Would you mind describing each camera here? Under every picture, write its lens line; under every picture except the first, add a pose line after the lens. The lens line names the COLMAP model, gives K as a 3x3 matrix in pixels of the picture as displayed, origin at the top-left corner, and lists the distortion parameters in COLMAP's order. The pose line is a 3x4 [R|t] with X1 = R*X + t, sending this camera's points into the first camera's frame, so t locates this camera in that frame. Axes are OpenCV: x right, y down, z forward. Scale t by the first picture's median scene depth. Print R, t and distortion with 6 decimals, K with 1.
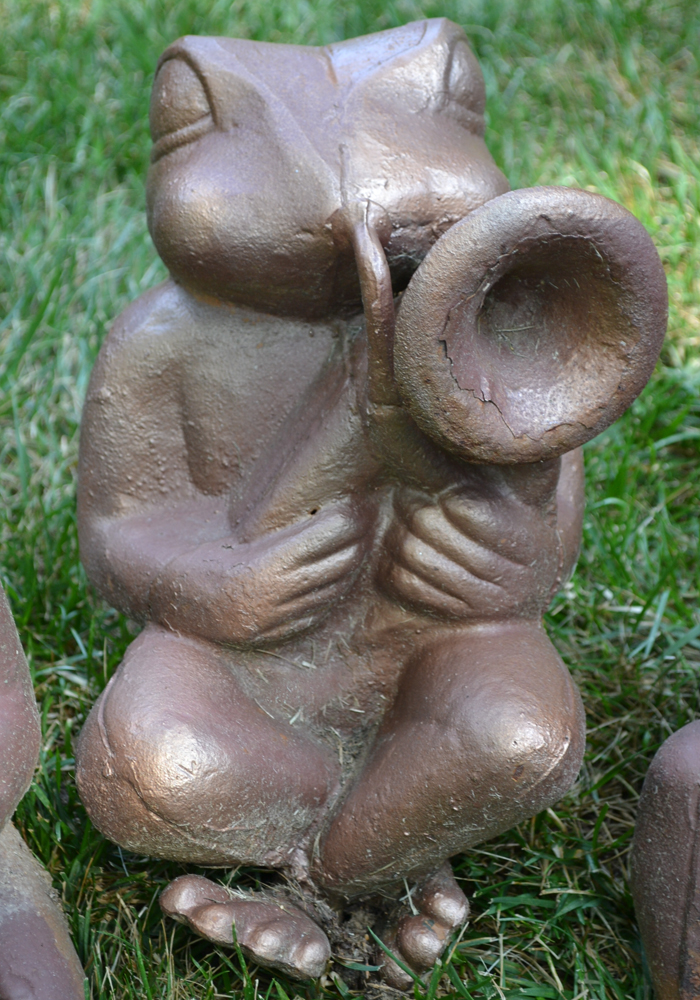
lens RADIAL K [[2148.3, 0, 352.9], [0, 2148.3, 495.0], [0, 0, 1]] dist [0.012657, 0.000000]
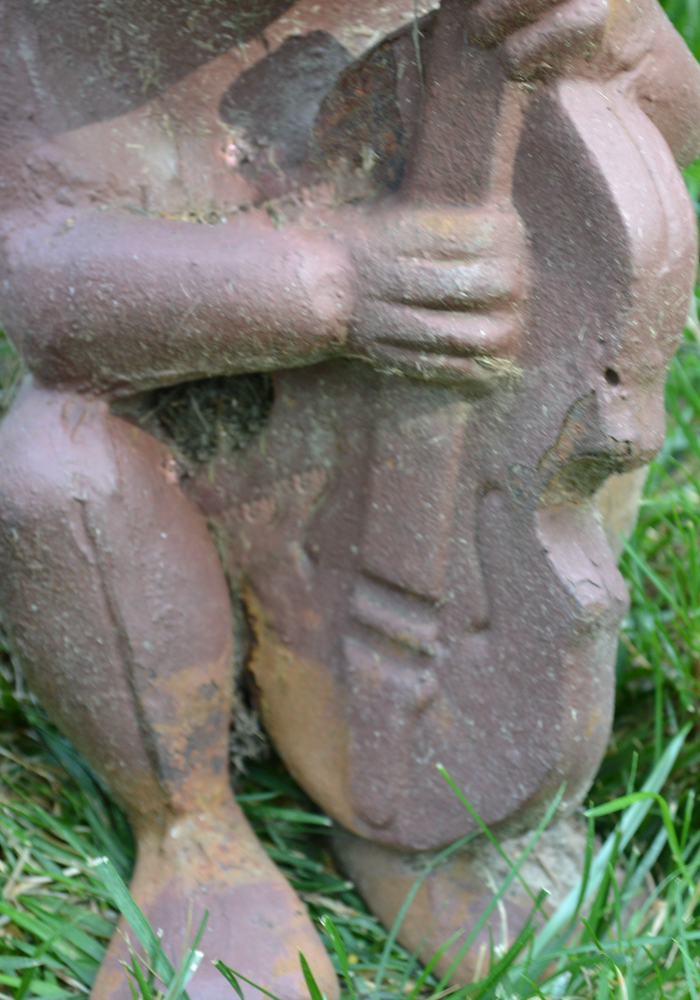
lens RADIAL K [[2645.5, 0, 344.7], [0, 2645.5, 532.1], [0, 0, 1]] dist [0.033303, 0.000000]
pose [[0.813008, -0.435536, 0.386426, -0.088303], [0.372090, 0.899113, 0.230532, -0.012492], [-0.447846, -0.043639, 0.893045, 0.228329]]
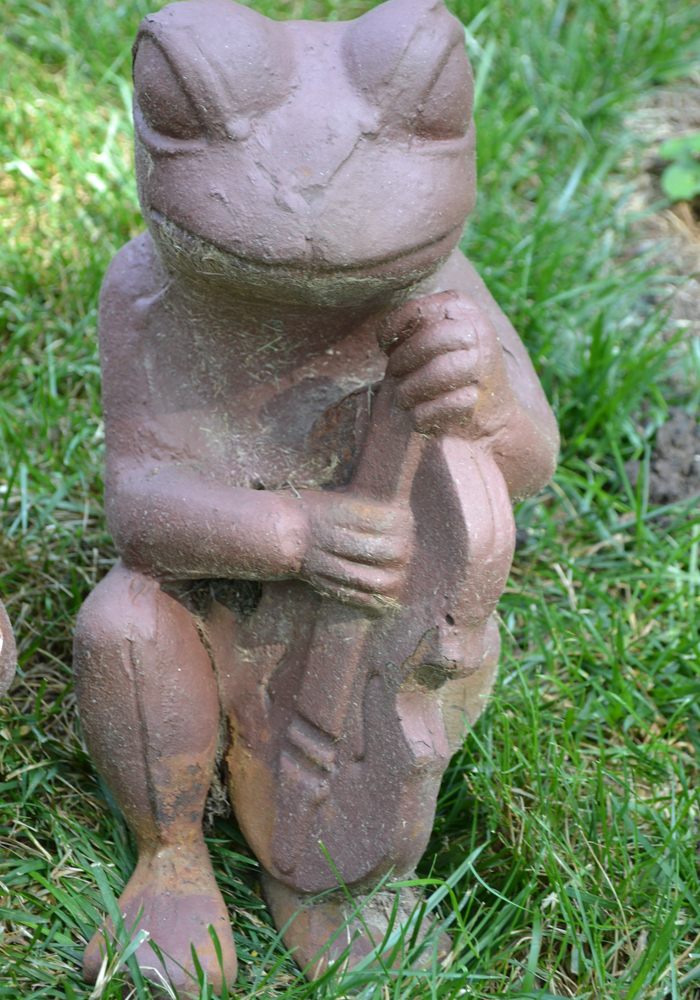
lens RADIAL K [[1874.1, 0, 325.6], [0, 1874.1, 483.4], [0, 0, 1]] dist [0.012942, 0.000000]
pose [[0.900634, -0.270760, 0.339923, -0.046027], [0.242436, 0.962200, 0.124084, -0.031458], [-0.360671, -0.029345, 0.932232, 0.089682]]
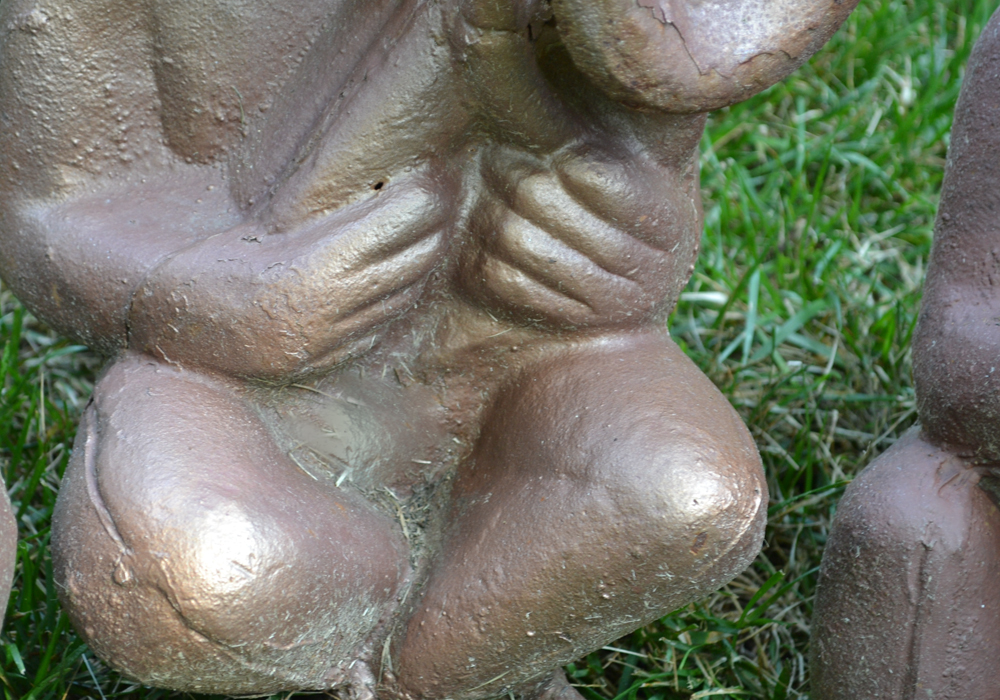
lens RADIAL K [[2645.5, 0, 462.3], [0, 2645.5, 357.7], [0, 0, 1]] dist [0.033303, 0.000000]
pose [[0.978008, -0.043991, 0.203876, -0.169335], [0.025332, 0.995321, 0.093245, -0.016033], [-0.207024, -0.086030, 0.974546, 0.152098]]
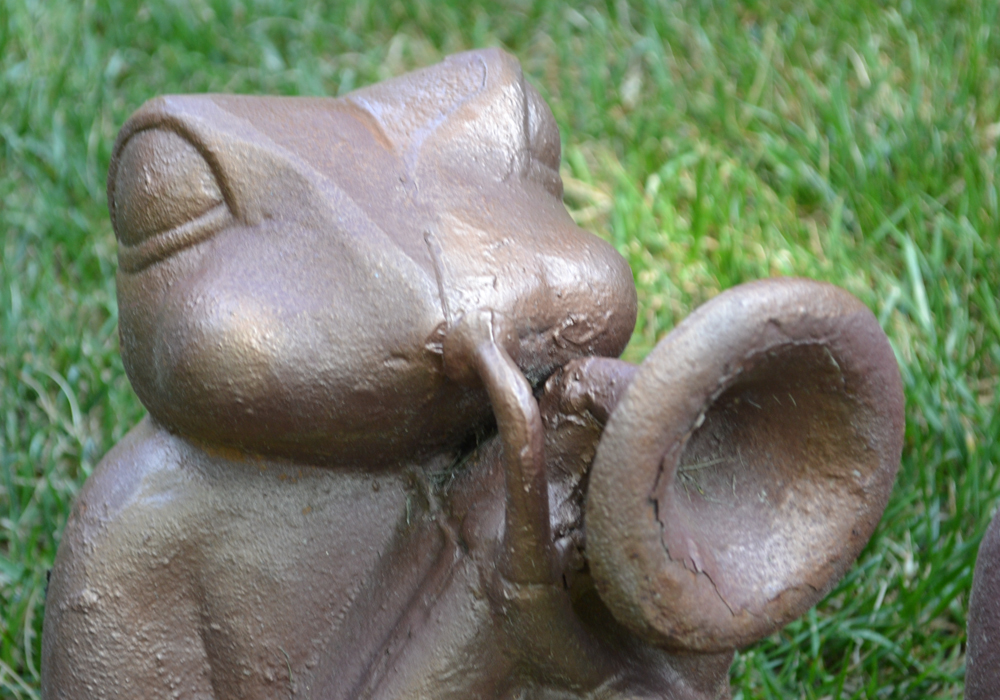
lens RADIAL K [[2645.5, 0, 461.6], [0, 2645.5, 344.3], [0, 0, 1]] dist [0.033303, 0.000000]
pose [[0.970129, -0.087860, 0.226120, -0.197660], [0.103874, 0.992785, -0.059902, -0.069169], [-0.219226, 0.081601, 0.972256, 0.121237]]
